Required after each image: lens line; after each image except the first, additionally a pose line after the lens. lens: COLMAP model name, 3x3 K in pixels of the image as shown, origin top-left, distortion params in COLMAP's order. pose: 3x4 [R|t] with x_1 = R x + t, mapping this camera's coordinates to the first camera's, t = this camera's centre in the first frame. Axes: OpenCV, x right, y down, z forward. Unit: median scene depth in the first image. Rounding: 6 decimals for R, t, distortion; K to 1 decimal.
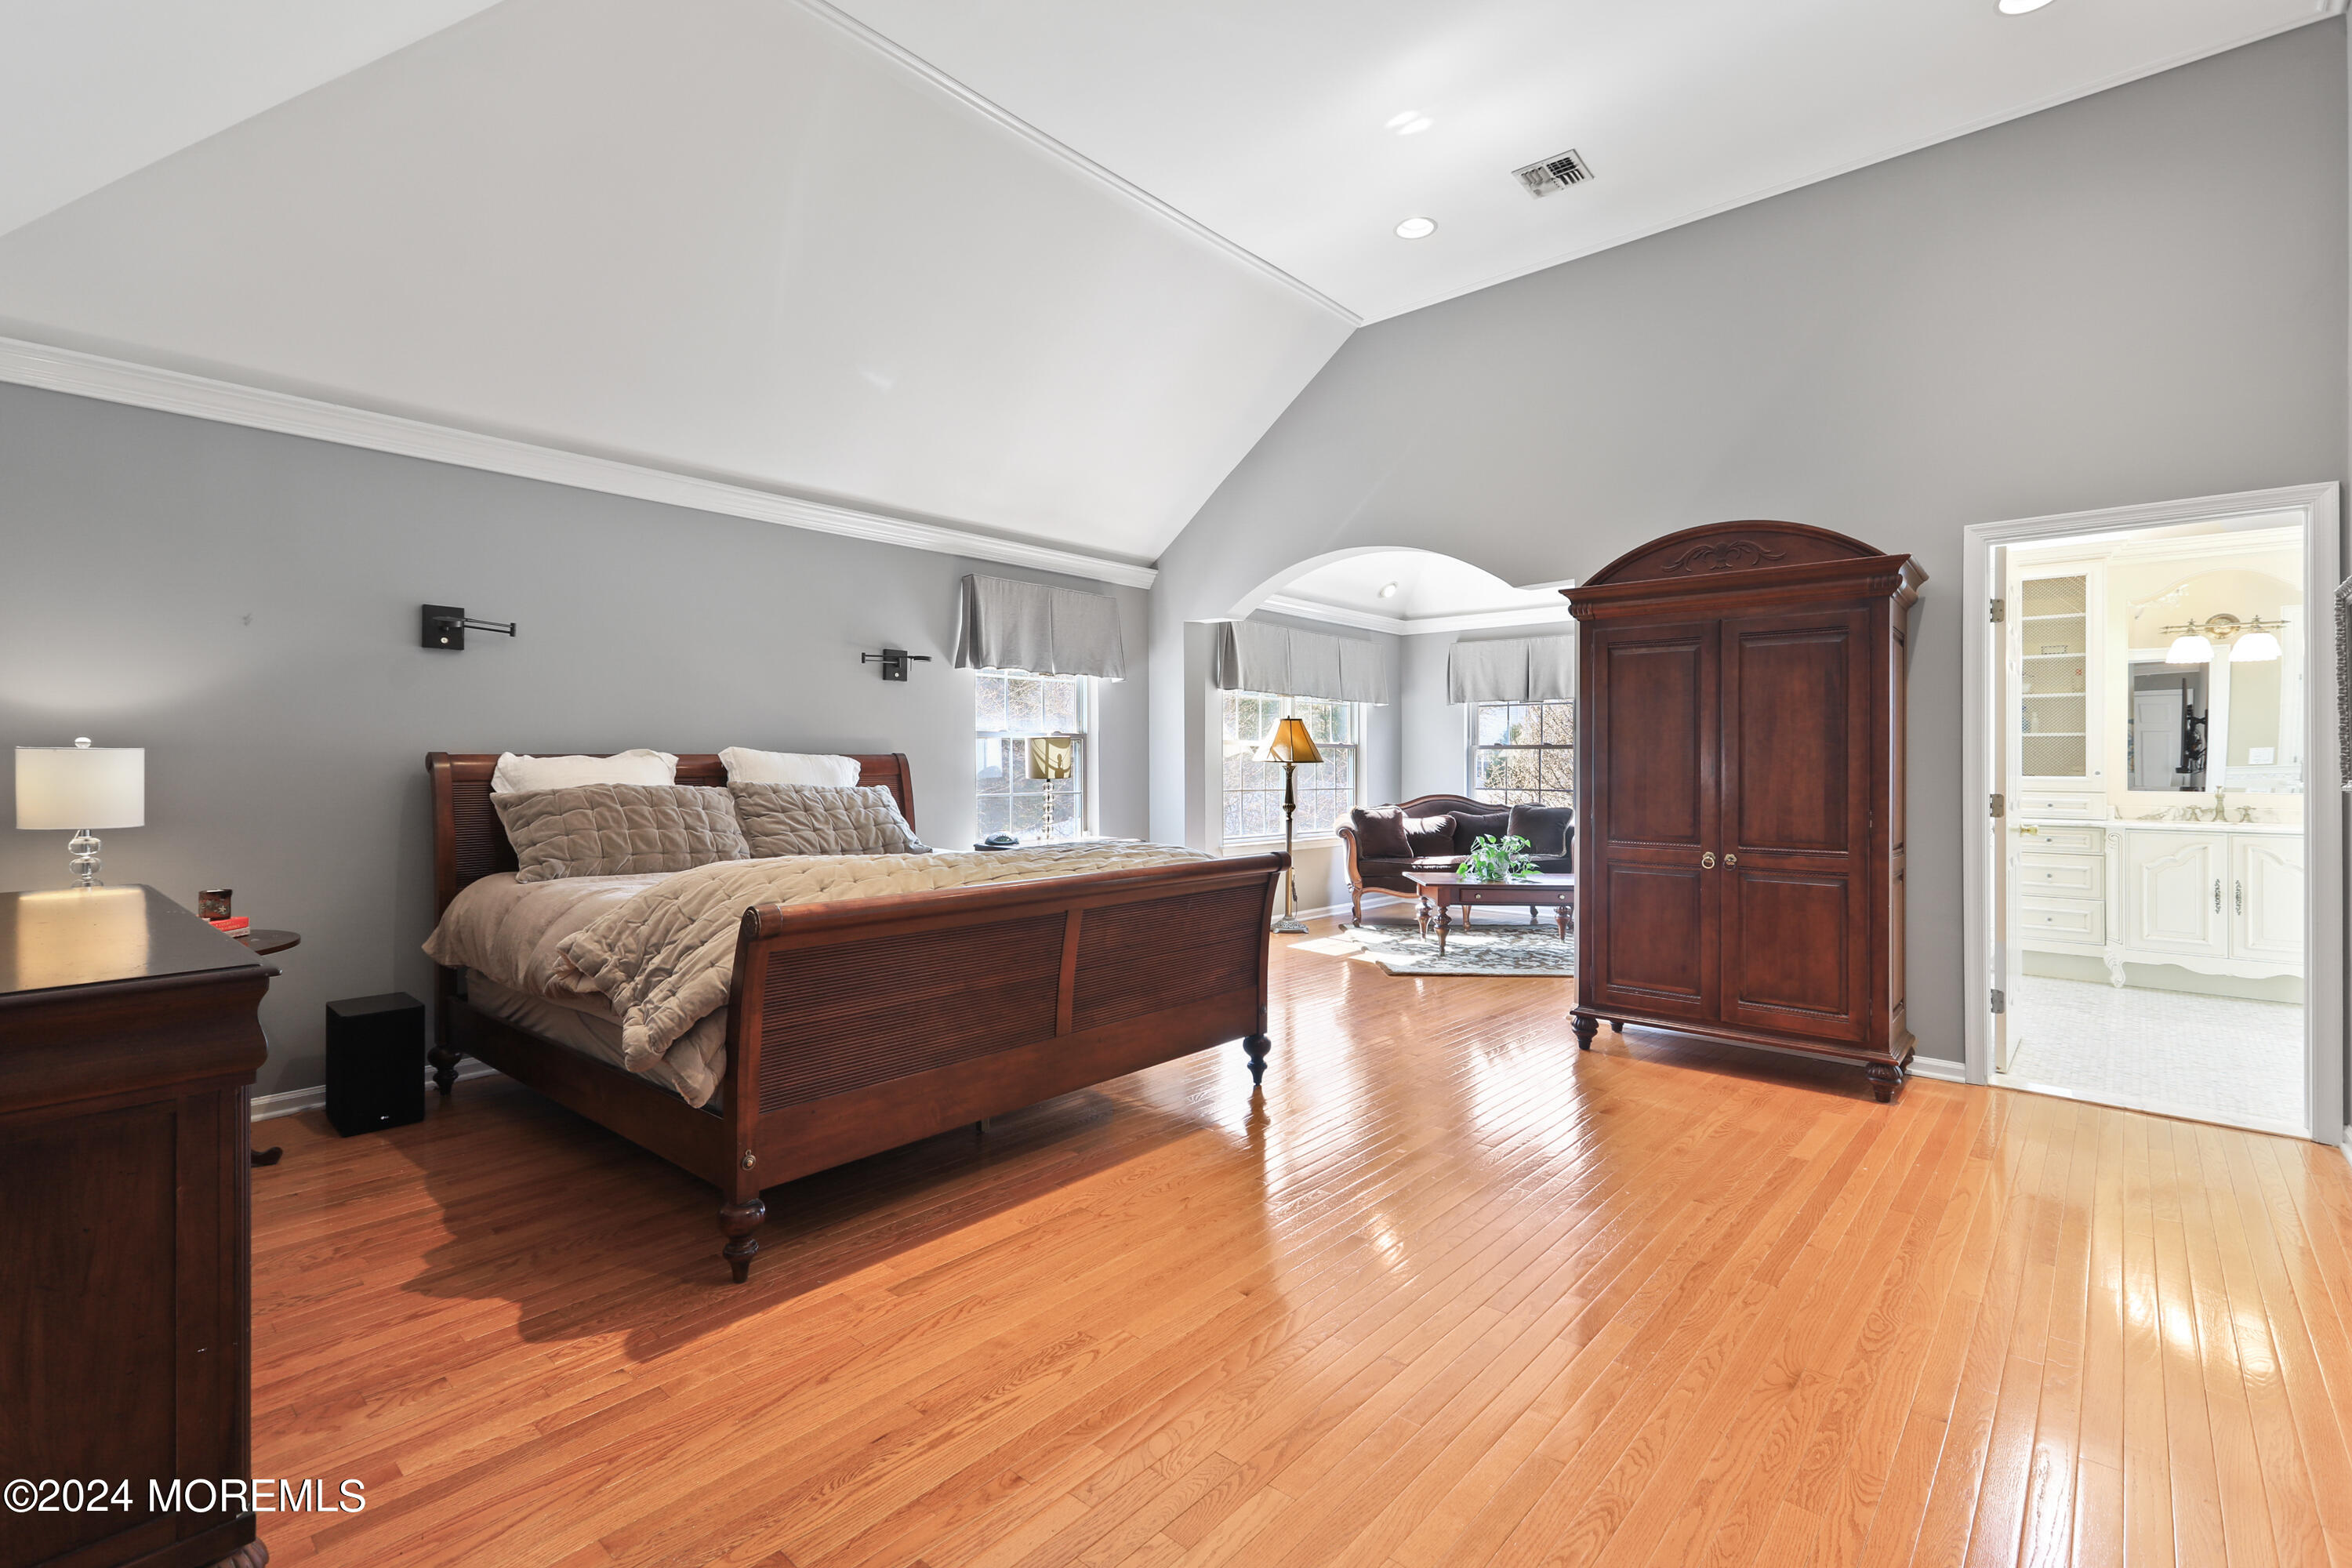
lens RADIAL K [[1060.9, 0, 1173.9], [0, 1060.9, 772.1], [0, 0, 1]] dist [-0.013897, 0.000267]
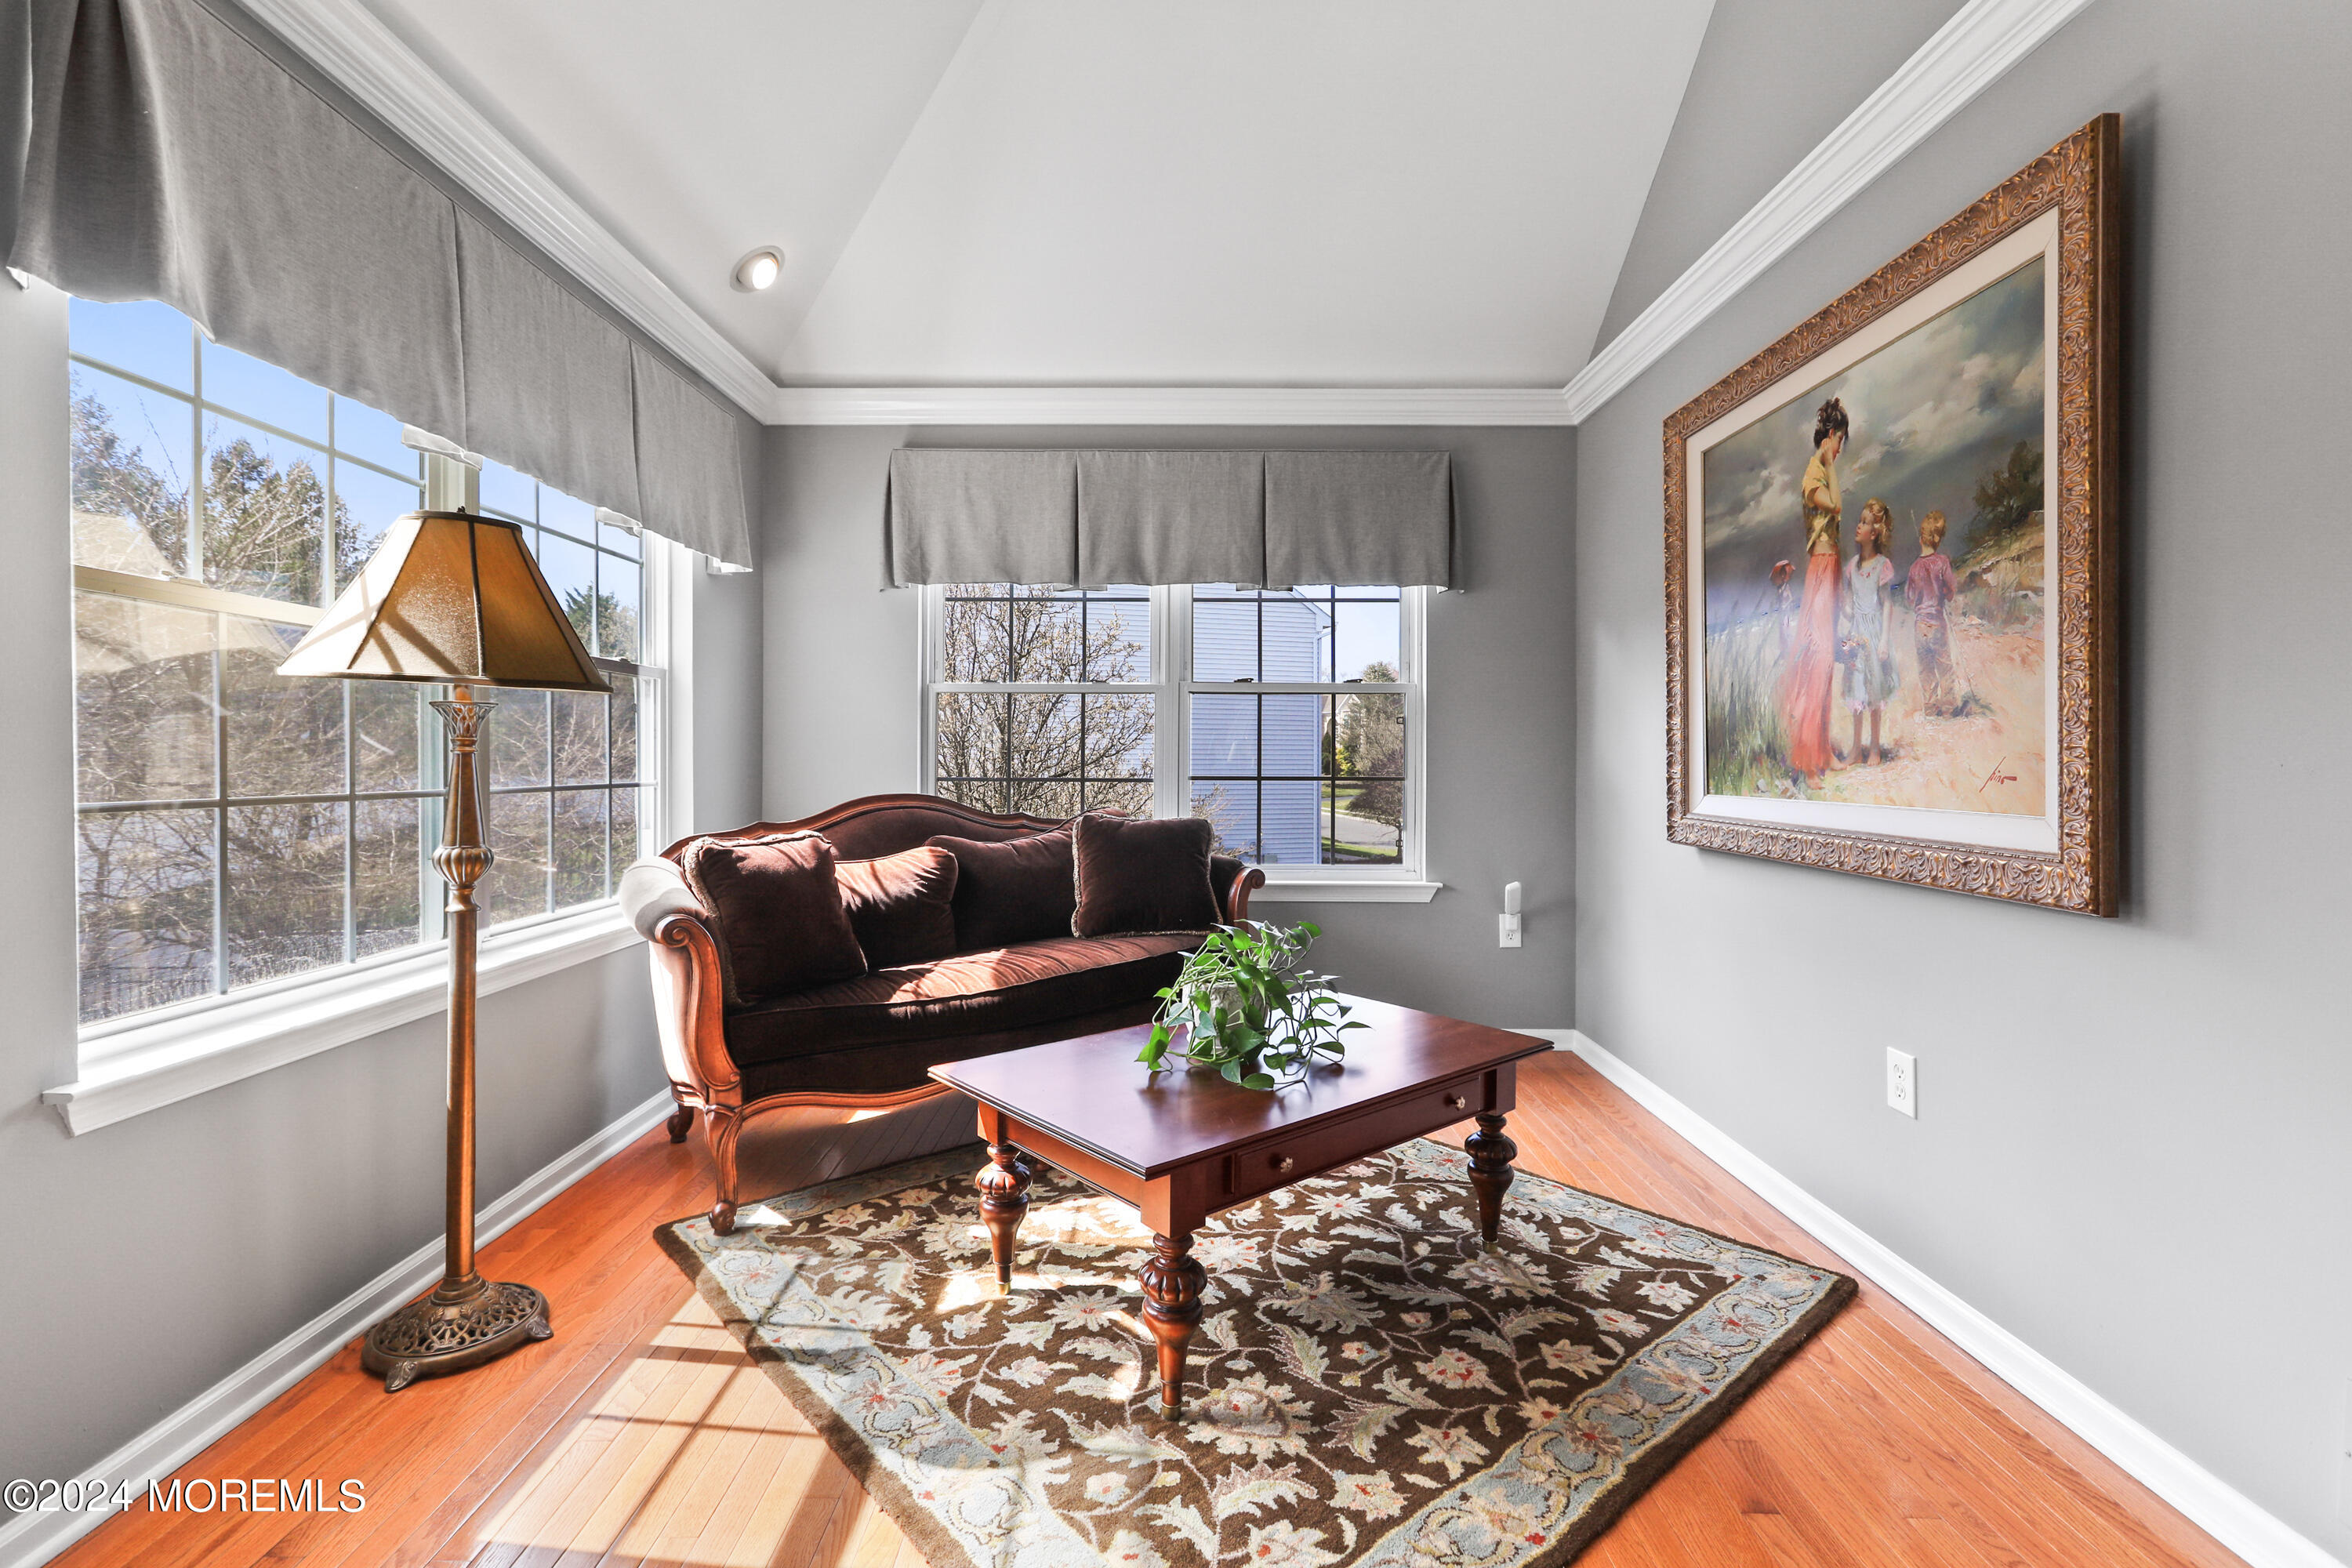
lens RADIAL K [[1060.9, 0, 1154.0], [0, 1060.9, 766.9], [0, 0, 1]] dist [-0.013897, 0.000267]
pose [[0.767507, -0.010924, 0.640948, 0.068910], [0.004739, 0.999924, 0.011368, 0.006715], [-0.641023, -0.005688, 0.767500, 0.660019]]
